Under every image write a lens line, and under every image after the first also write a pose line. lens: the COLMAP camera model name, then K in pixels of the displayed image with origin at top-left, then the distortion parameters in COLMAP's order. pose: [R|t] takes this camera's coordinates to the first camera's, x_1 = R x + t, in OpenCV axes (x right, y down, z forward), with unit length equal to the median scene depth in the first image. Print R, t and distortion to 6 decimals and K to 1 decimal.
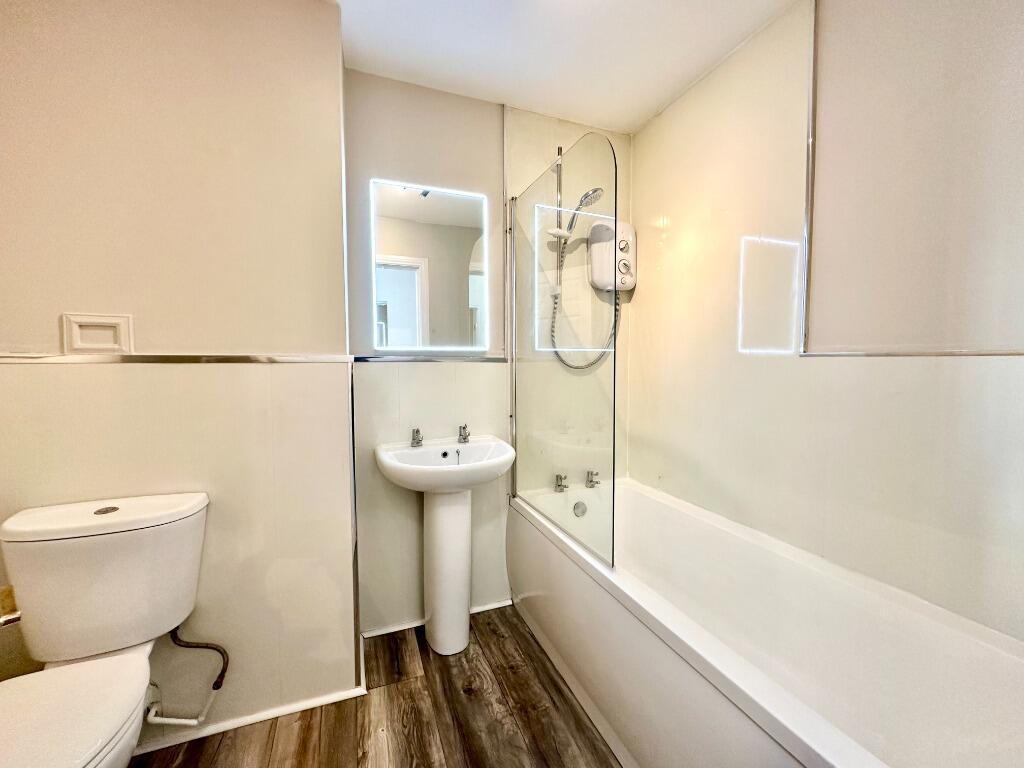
lens RADIAL K [[406.6, 0, 511.2], [0, 406.6, 383.2], [0, 0, 1]] dist [-0.000270, 0.000051]
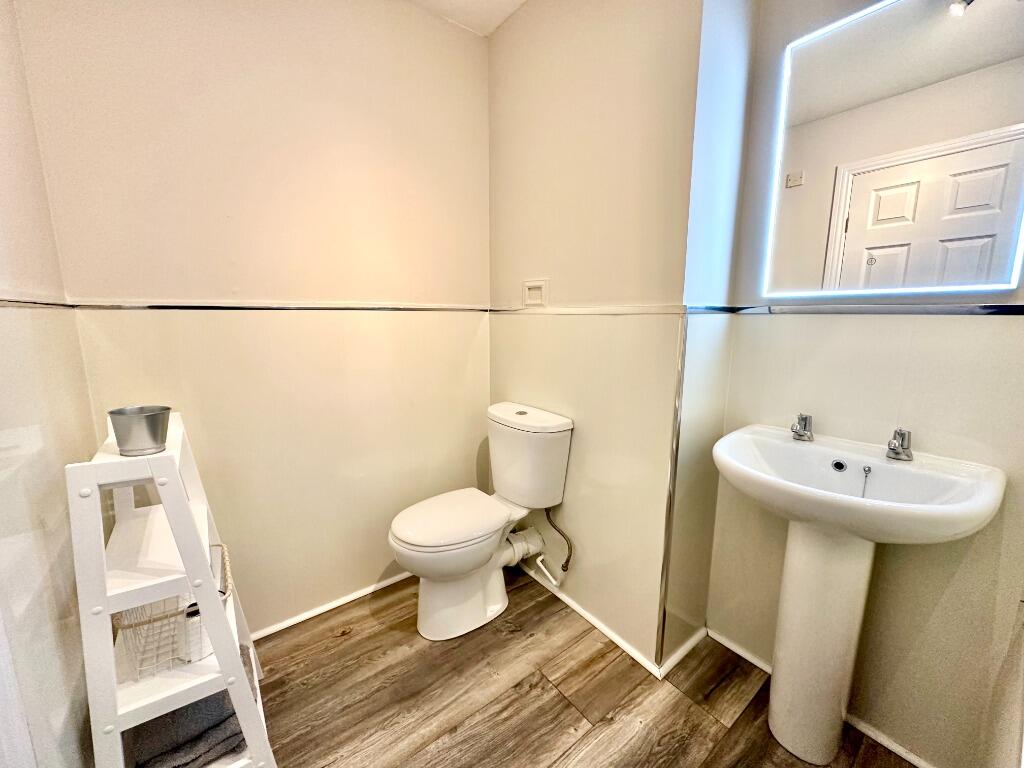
lens RADIAL K [[406.6, 0, 511.2], [0, 406.6, 383.2], [0, 0, 1]] dist [-0.000270, 0.000051]
pose [[0.280626, 0.162557, -0.945952, 0.343773], [-0.055810, 0.986650, 0.152994, -0.019983], [0.958193, 0.009860, 0.285952, 0.456206]]
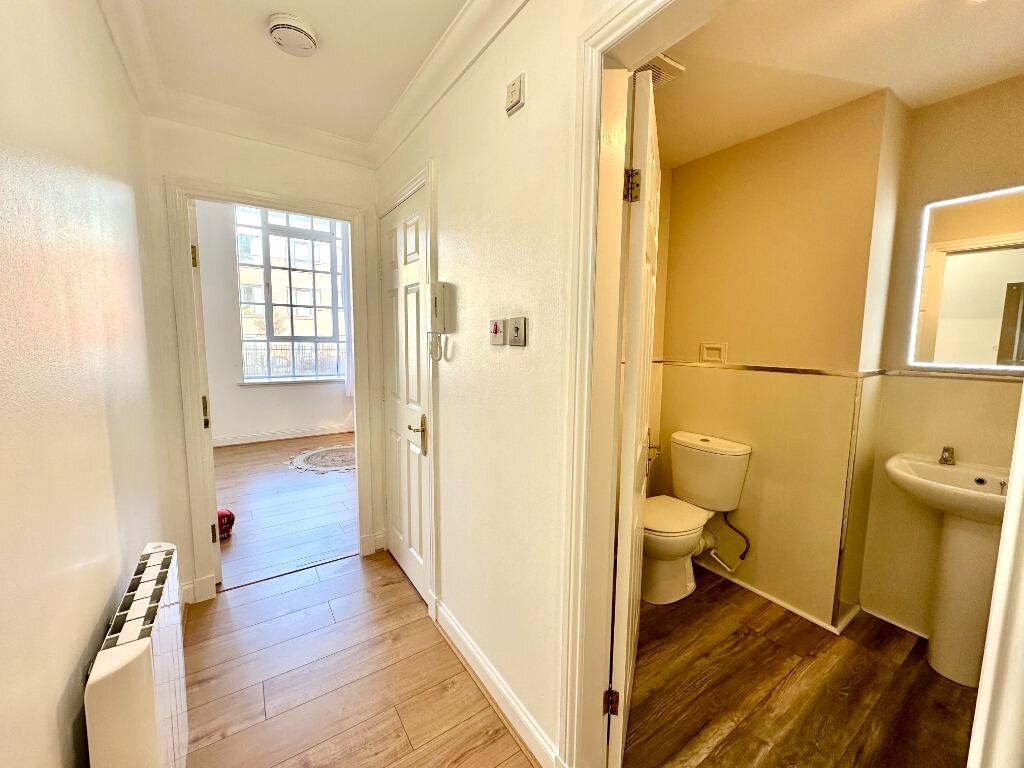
lens RADIAL K [[406.6, 0, 511.2], [0, 406.6, 383.2], [0, 0, 1]] dist [-0.000270, 0.000051]
pose [[0.223394, 0.113042, -0.968151, 0.630551], [-0.063638, 0.992825, 0.101239, -0.100237], [0.972649, 0.038995, 0.228985, -0.366902]]
